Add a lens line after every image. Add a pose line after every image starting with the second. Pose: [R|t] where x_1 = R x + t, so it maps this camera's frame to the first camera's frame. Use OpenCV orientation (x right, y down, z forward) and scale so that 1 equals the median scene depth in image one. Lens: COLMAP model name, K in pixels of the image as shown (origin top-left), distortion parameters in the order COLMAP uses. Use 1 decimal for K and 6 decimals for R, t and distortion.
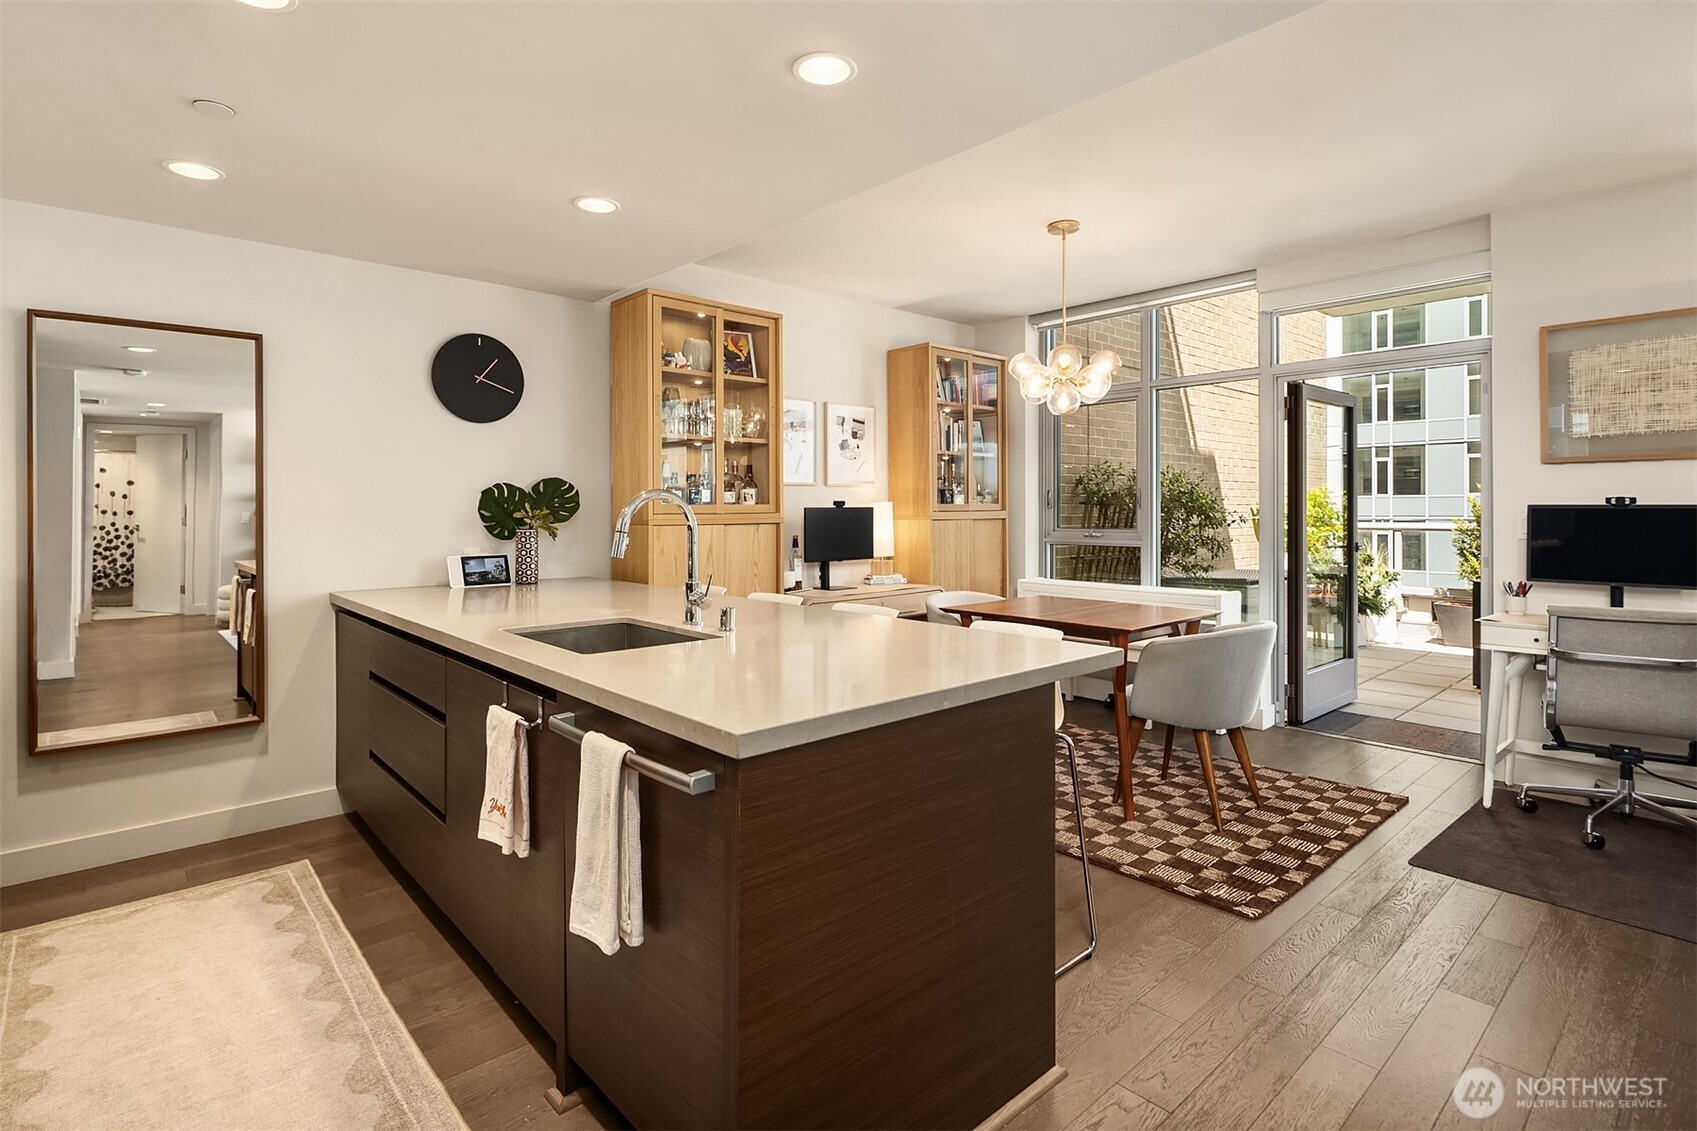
lens RADIAL K [[838.7, 0, 857.3], [0, 838.7, 504.5], [0, 0, 1]] dist [0.007938, -0.006139]
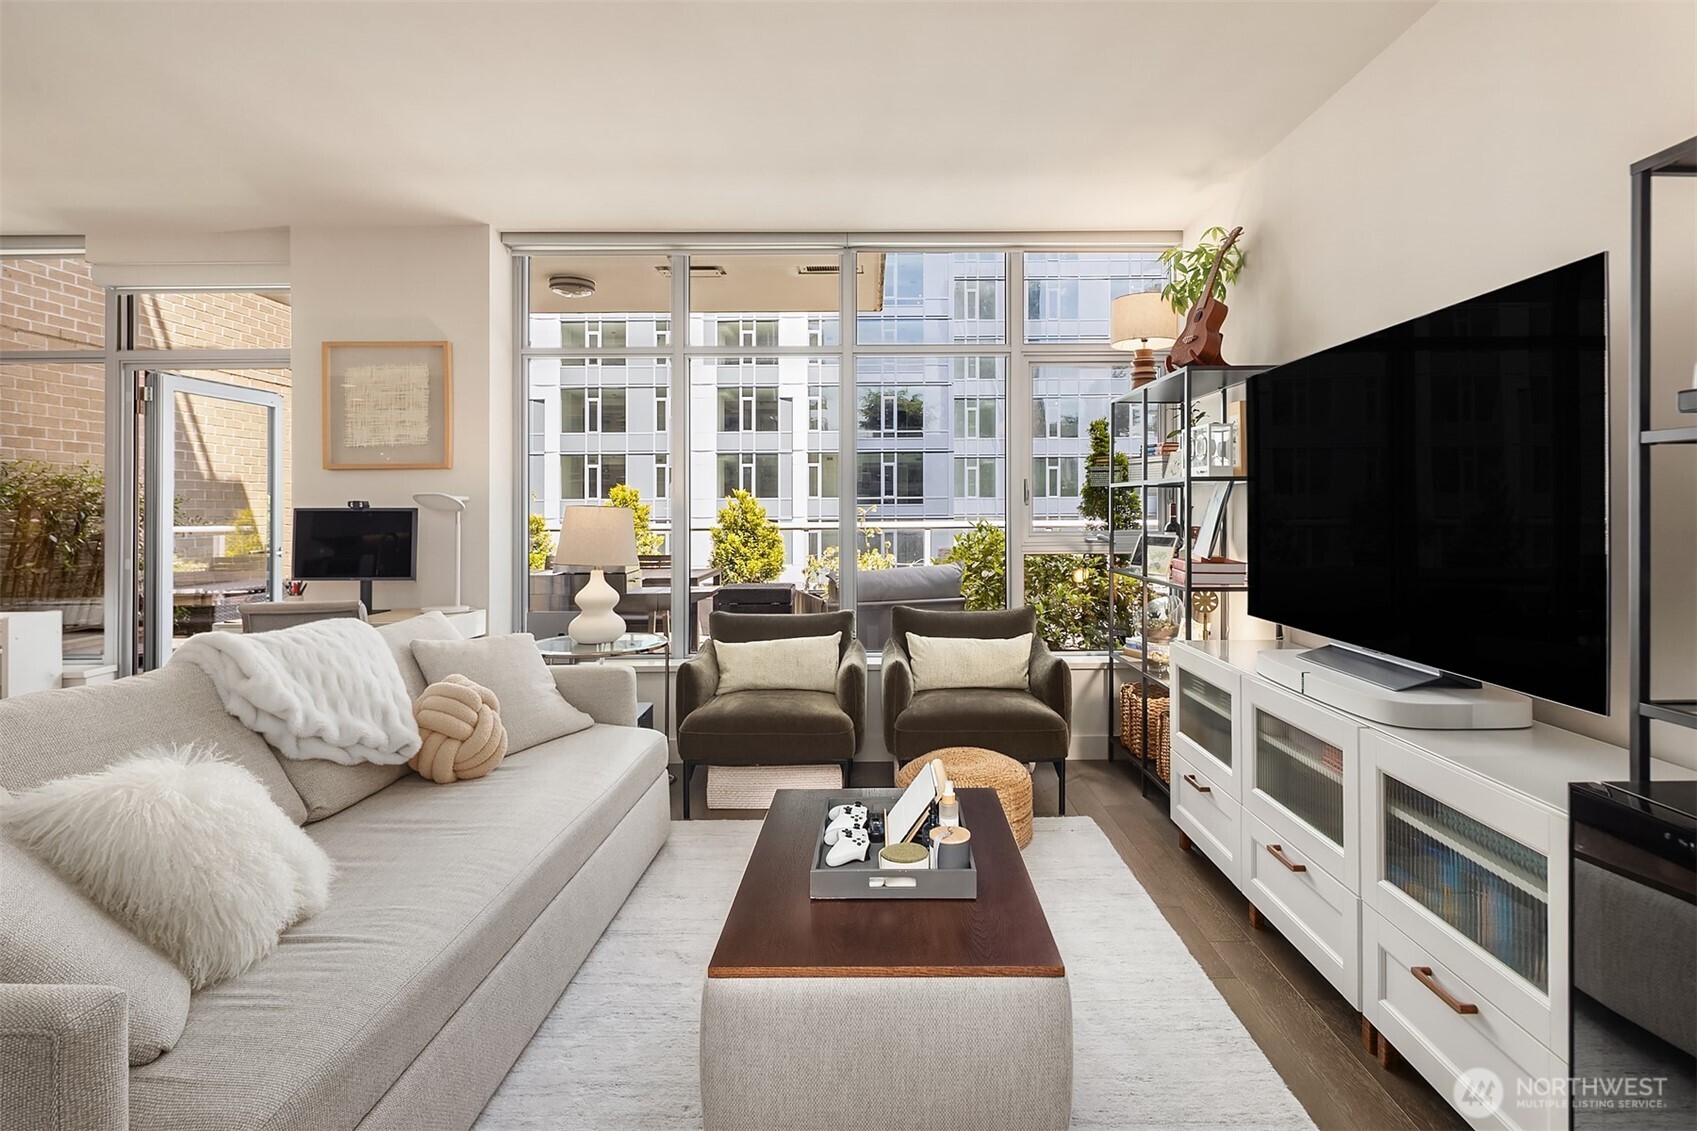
lens RADIAL K [[838.7, 0, 860.8], [0, 838.7, 510.0], [0, 0, 1]] dist [0.007938, -0.006139]
pose [[0.679667, -0.003790, 0.733511, 0.346921], [0.001148, 0.999991, 0.004103, -0.000412], [-0.733520, -0.001947, 0.679665, -0.164355]]
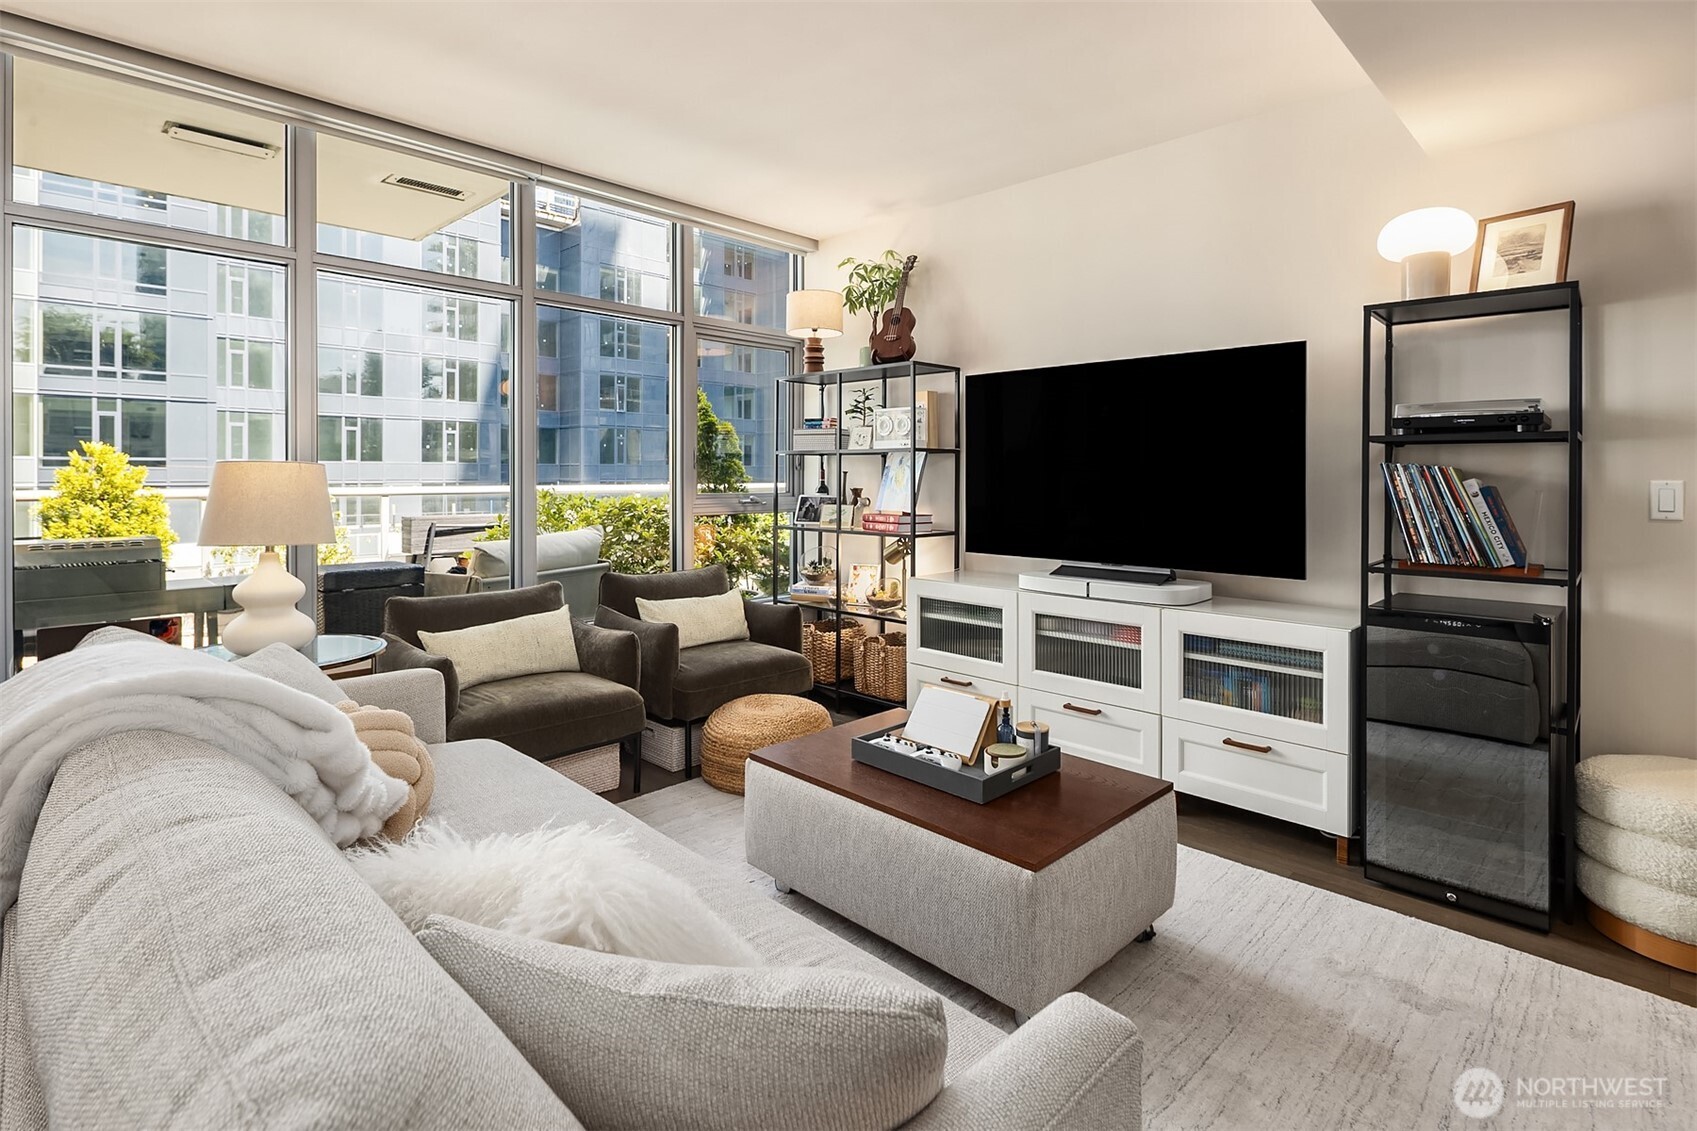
lens RADIAL K [[838.7, 0, 840.2], [0, 838.7, 478.6], [0, 0, 1]] dist [0.007938, -0.006139]
pose [[-0.048532, -0.001744, 0.998820, 0.194694], [-0.008315, 0.999965, 0.001342, 0.005934], [-0.998787, -0.008240, -0.048544, 0.164499]]
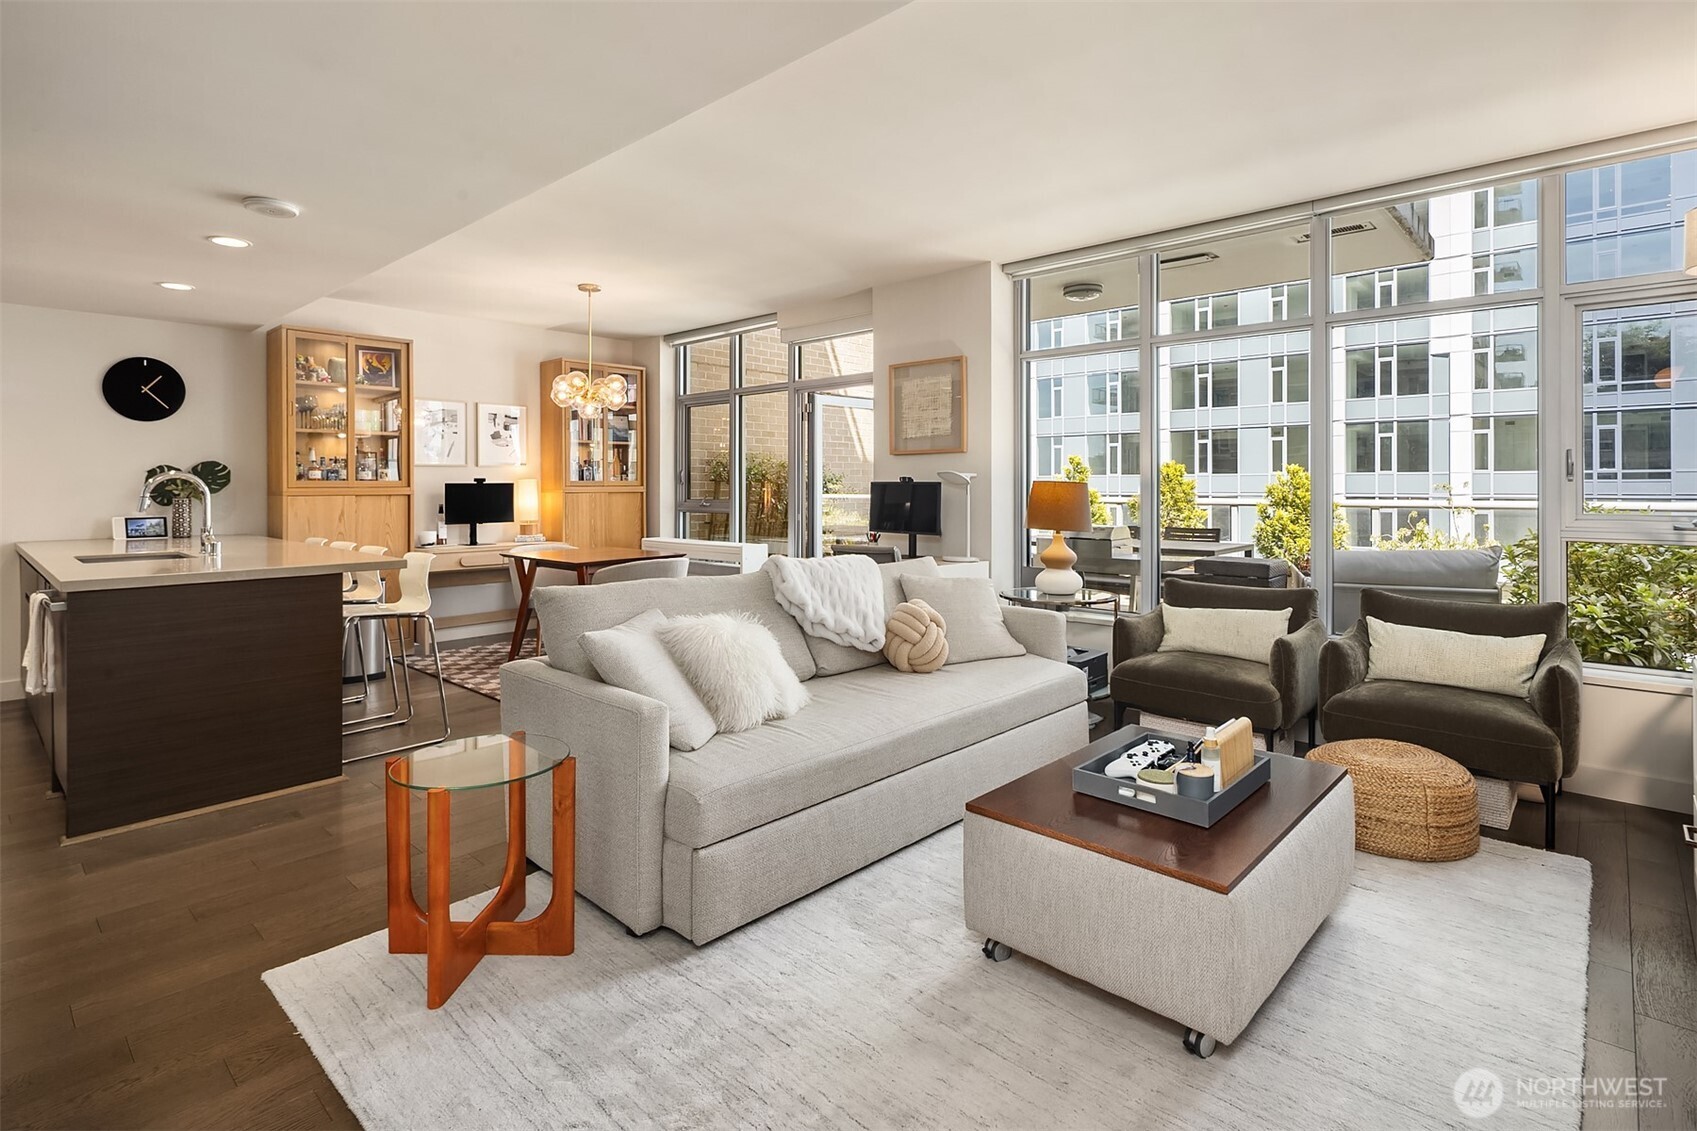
lens RADIAL K [[838.7, 0, 871.8], [0, 838.7, 483.2], [0, 0, 1]] dist [0.007938, -0.006139]
pose [[0.995701, 0.001458, 0.092612, 0.449909], [-0.001697, 0.999995, 0.002496, -0.000644], [-0.092608, -0.002642, 0.995699, -0.360359]]
